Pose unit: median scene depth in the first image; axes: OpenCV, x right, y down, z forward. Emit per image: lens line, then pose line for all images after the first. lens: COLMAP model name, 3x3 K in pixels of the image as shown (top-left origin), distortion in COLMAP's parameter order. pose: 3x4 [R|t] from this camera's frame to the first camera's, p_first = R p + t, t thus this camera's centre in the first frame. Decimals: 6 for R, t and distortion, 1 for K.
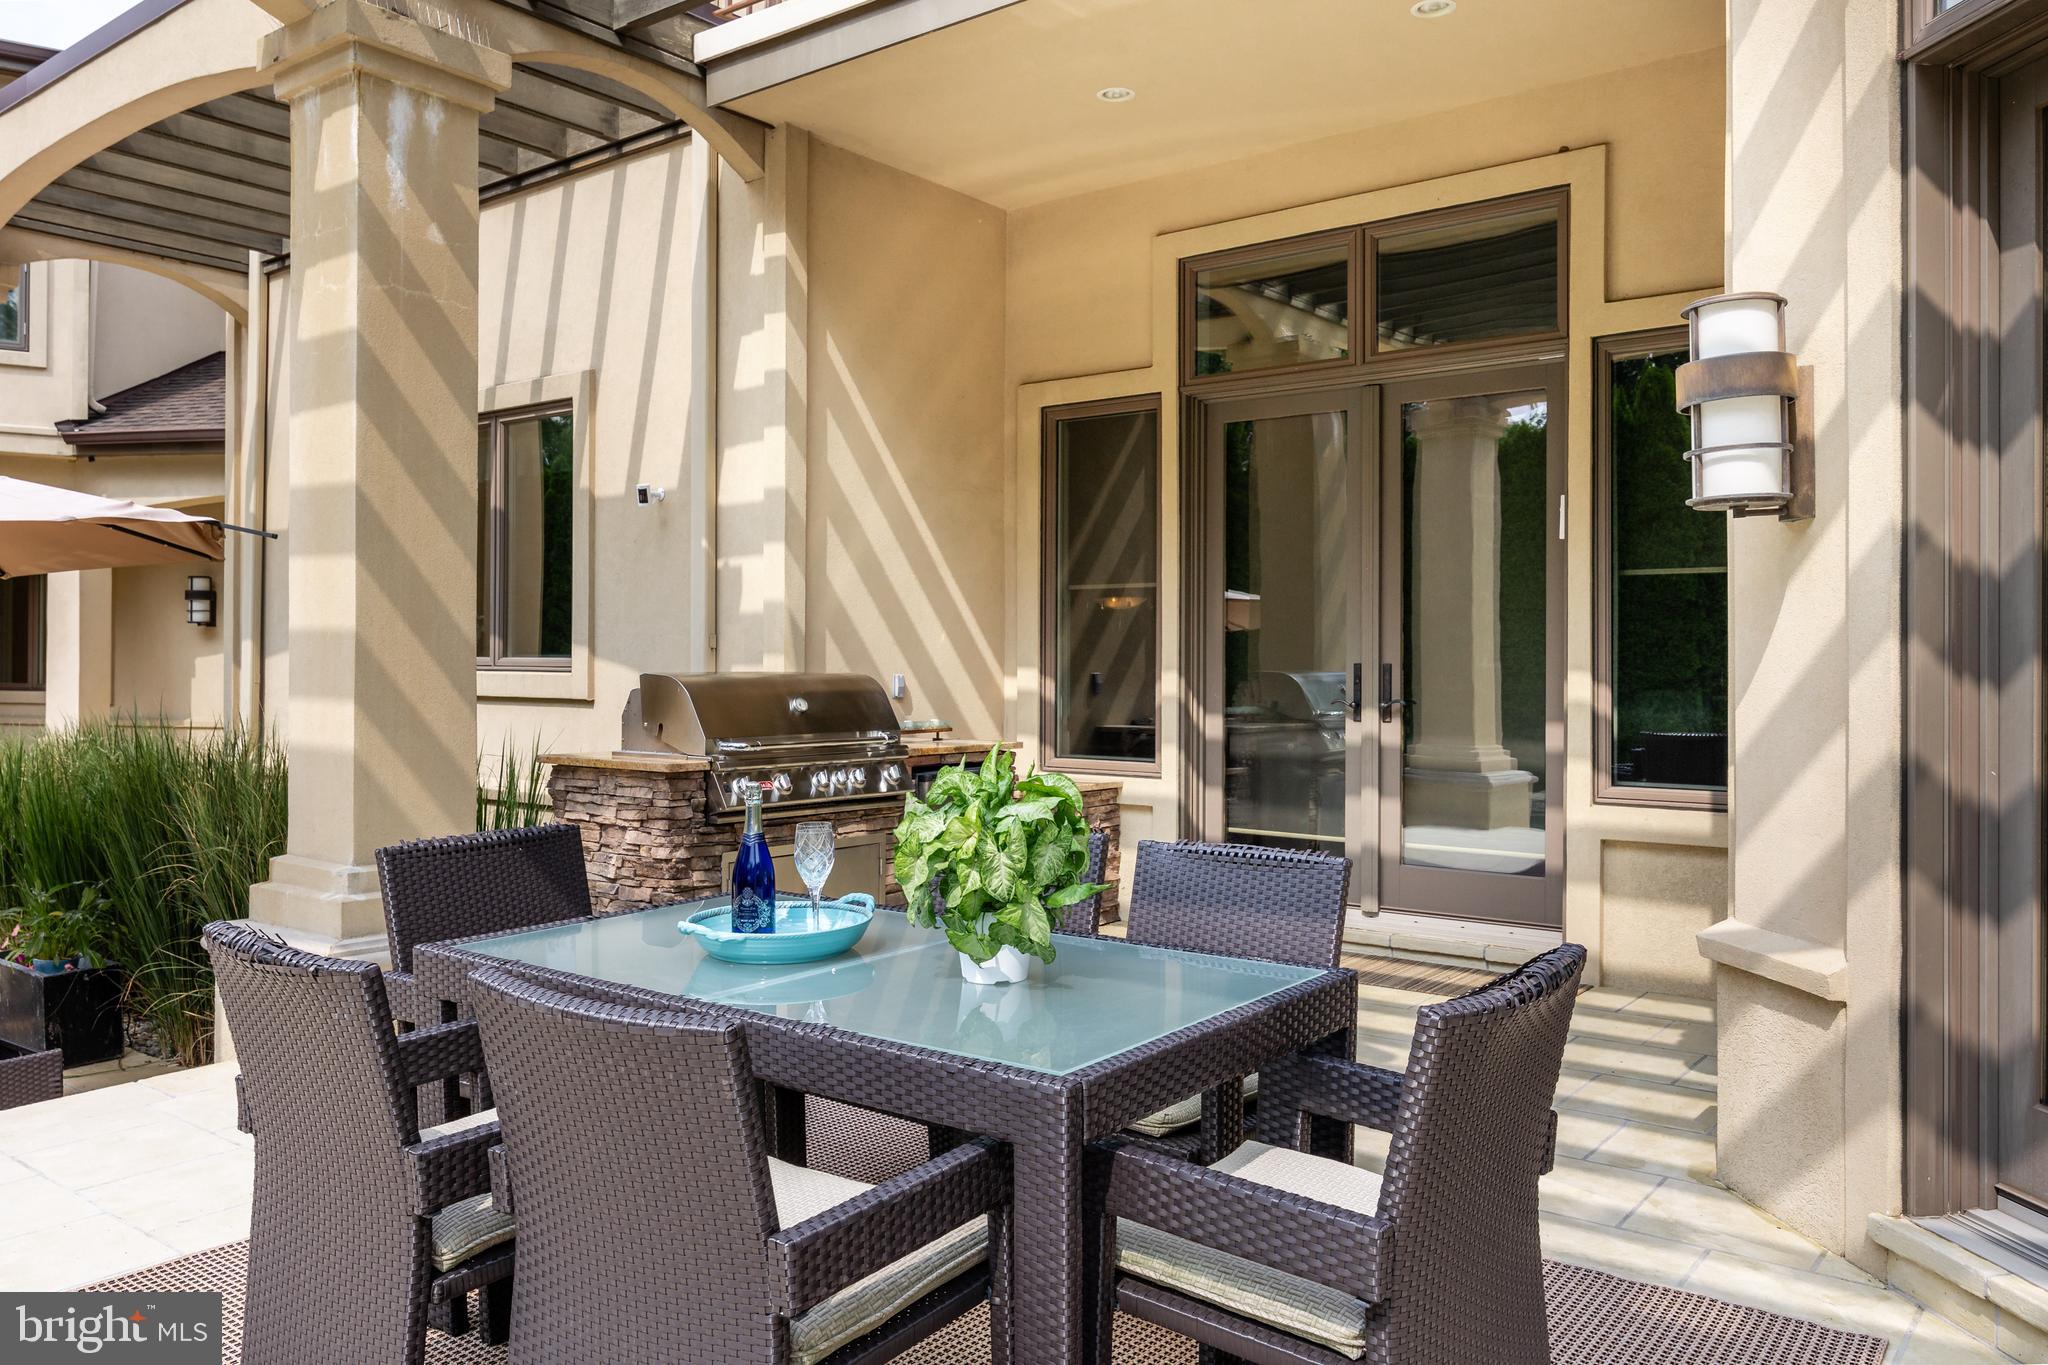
lens RADIAL K [[1466.4, 0, 1023.1], [0, 1466.4, 669.8], [0, 0, 1]] dist [-0.000989, 0.000116]
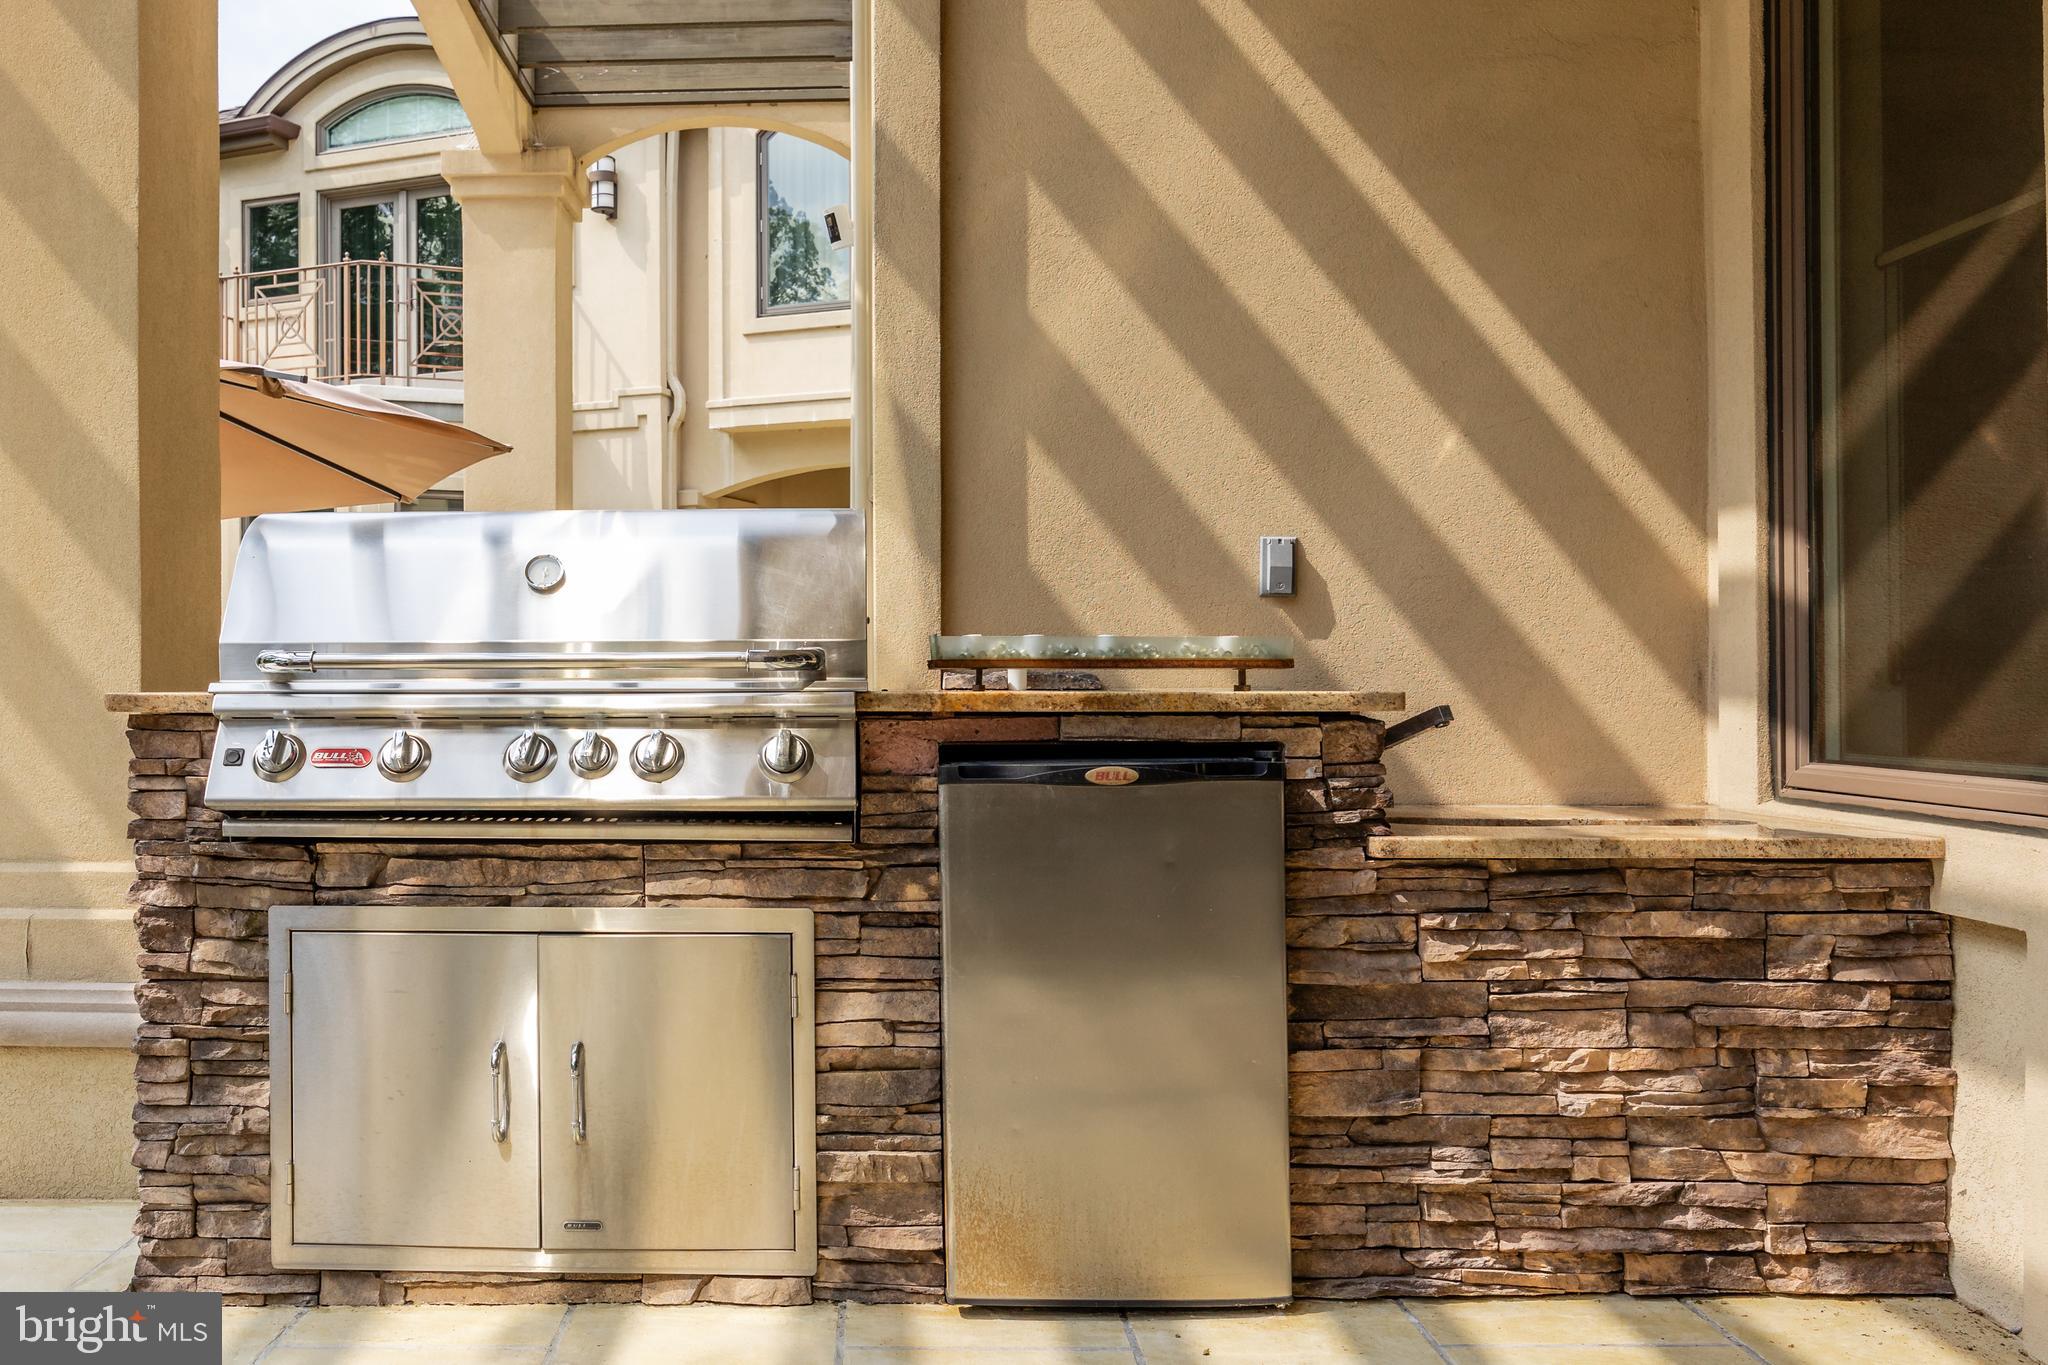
lens RADIAL K [[1681.4, 0, 1023.1], [0, 1681.4, 697.3], [0, 0, 1]] dist [-0.002021, 0.001275]
pose [[0.581702, -0.010887, -0.813329, 0.262593], [0.002582, 0.999930, -0.011538, 0.054322], [0.813398, 0.004612, 0.581689, 0.700343]]
